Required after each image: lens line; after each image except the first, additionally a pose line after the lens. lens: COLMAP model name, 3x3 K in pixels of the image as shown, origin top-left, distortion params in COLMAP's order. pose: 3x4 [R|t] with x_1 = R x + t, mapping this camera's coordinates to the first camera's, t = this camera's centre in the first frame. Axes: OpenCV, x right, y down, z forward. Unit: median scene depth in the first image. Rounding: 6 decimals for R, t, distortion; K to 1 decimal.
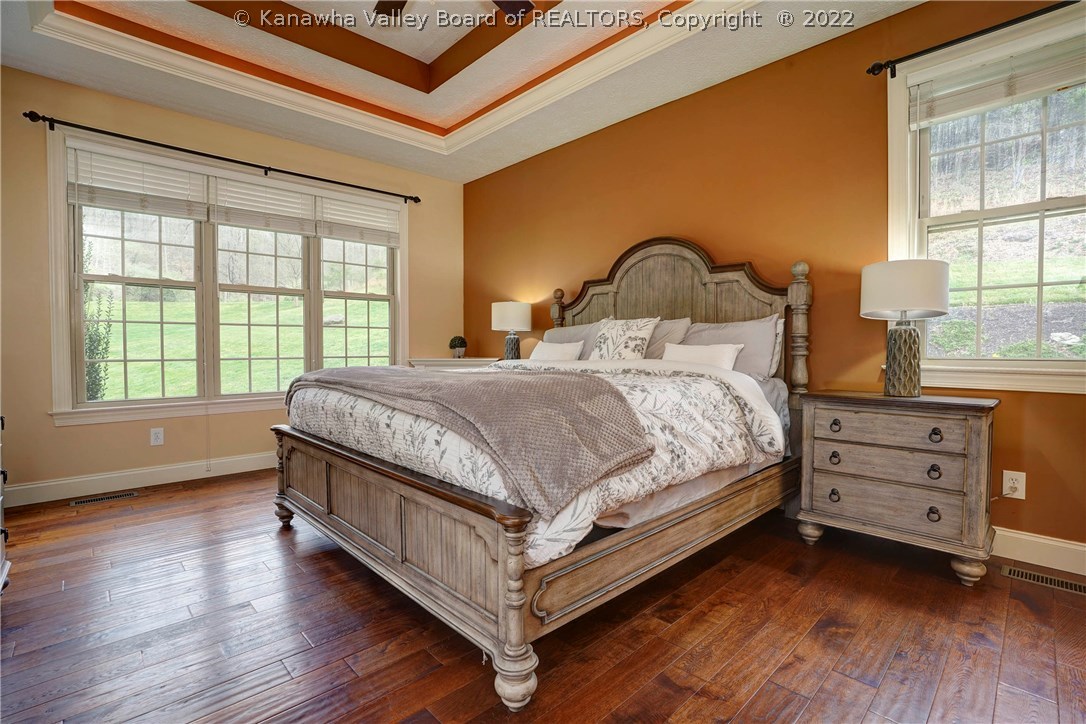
lens RADIAL K [[495.9, 0, 546.2], [0, 495.9, 362.2], [0, 0, 1]] dist [-0.012534, 0.000535]
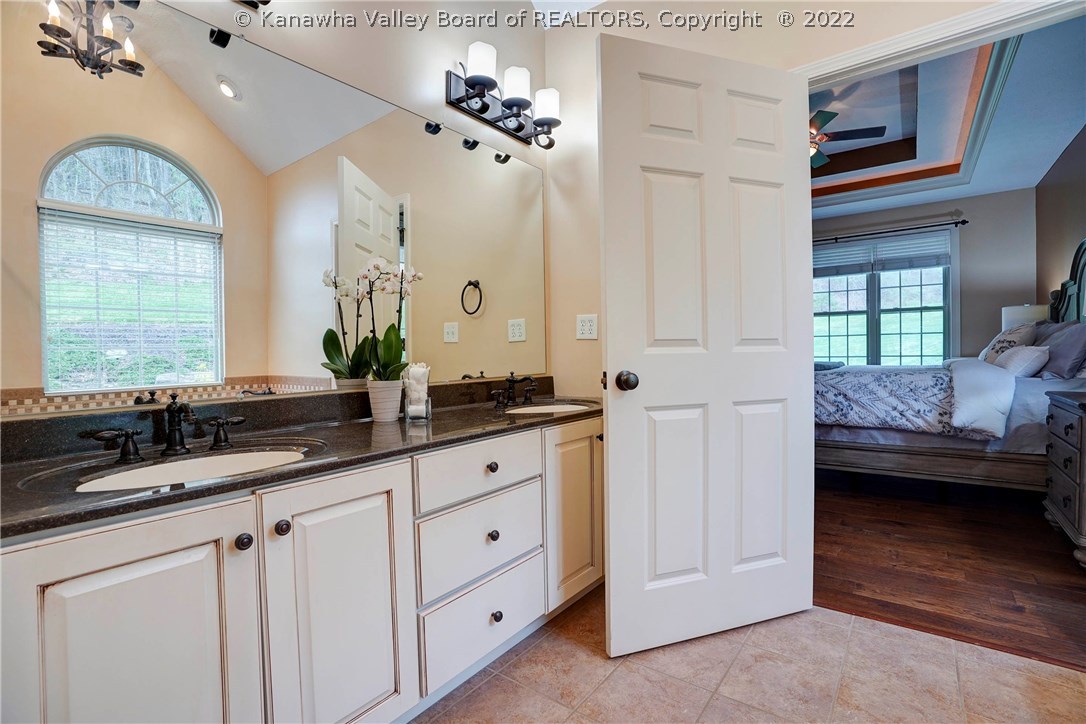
lens RADIAL K [[495.9, 0, 545.9], [0, 495.9, 359.5], [0, 0, 1]] dist [-0.012534, 0.000535]
pose [[0.143012, 0.018124, -0.989555, 0.831588], [-0.020849, 0.999666, 0.015296, -0.001026], [0.989501, 0.018444, 0.143342, -0.157912]]
